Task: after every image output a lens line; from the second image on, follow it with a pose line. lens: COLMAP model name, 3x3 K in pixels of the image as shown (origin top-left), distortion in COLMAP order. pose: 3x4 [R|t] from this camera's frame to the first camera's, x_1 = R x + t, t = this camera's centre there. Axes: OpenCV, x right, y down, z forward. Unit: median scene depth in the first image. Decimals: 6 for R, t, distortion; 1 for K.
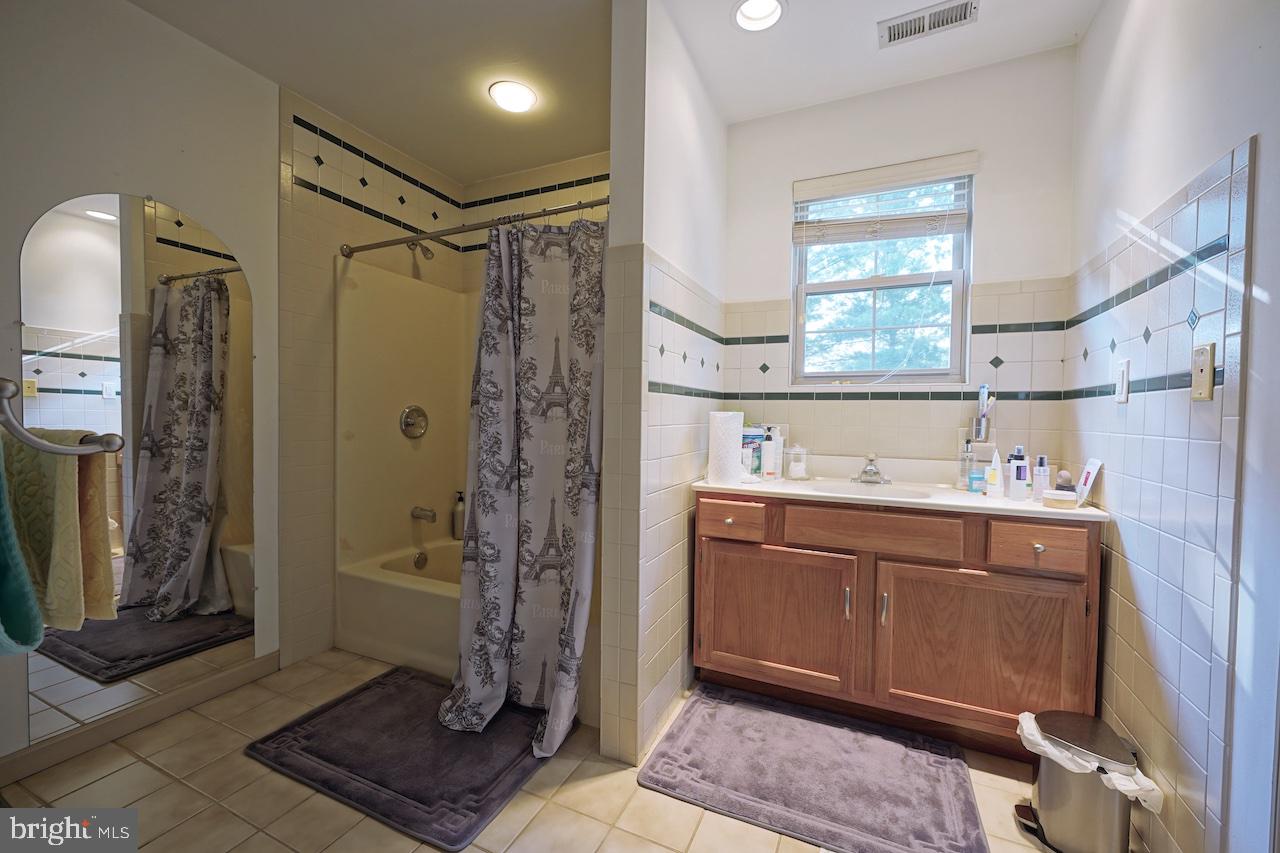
lens RADIAL K [[510.7, 0, 639.5], [0, 510.7, 428.6], [0, 0, 1]] dist [0.002878, 0.000062]
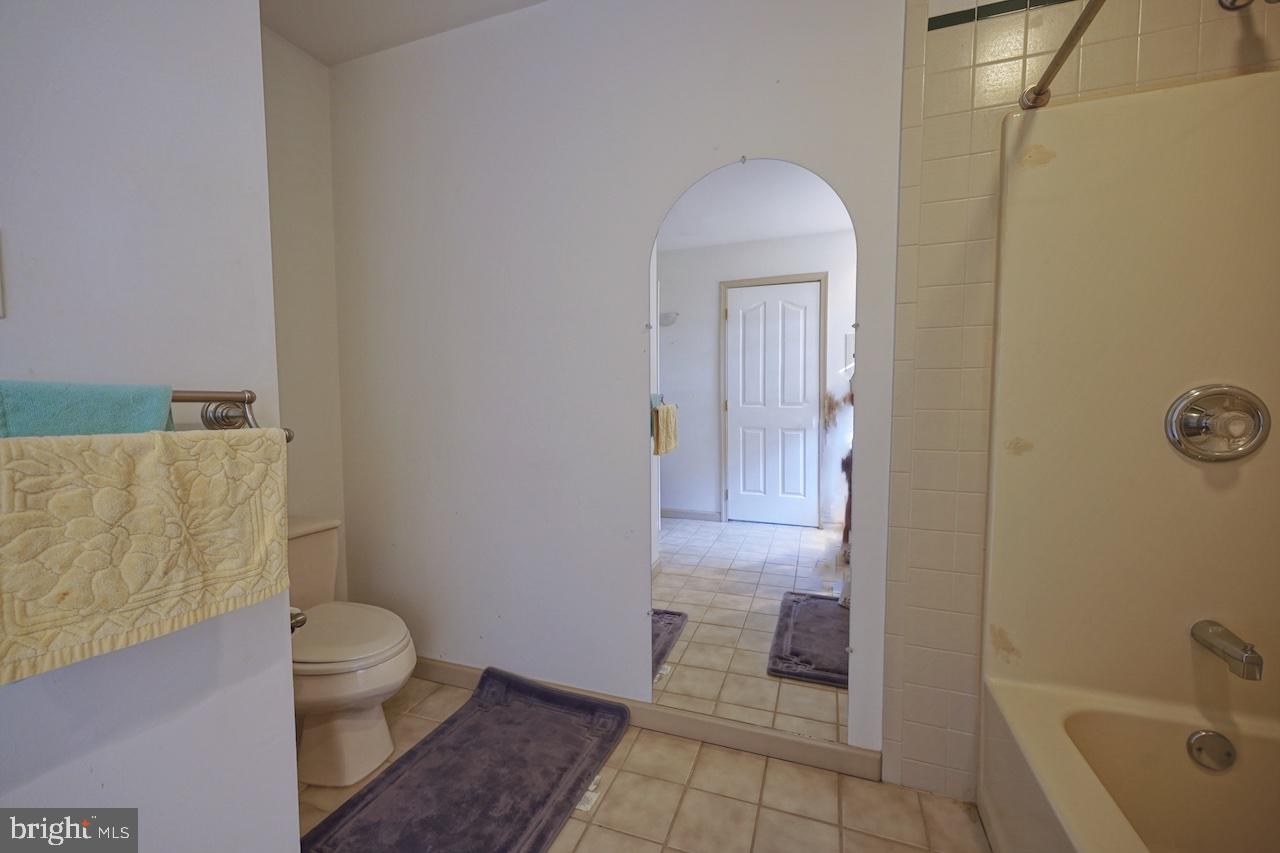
lens RADIAL K [[510.7, 0, 640.6], [0, 510.7, 436.0], [0, 0, 1]] dist [0.002878, 0.000062]
pose [[0.078437, 0.050638, -0.995632, -0.062817], [-0.015010, 0.998656, 0.049609, -0.018256], [0.996806, 0.011053, 0.079091, 0.566578]]
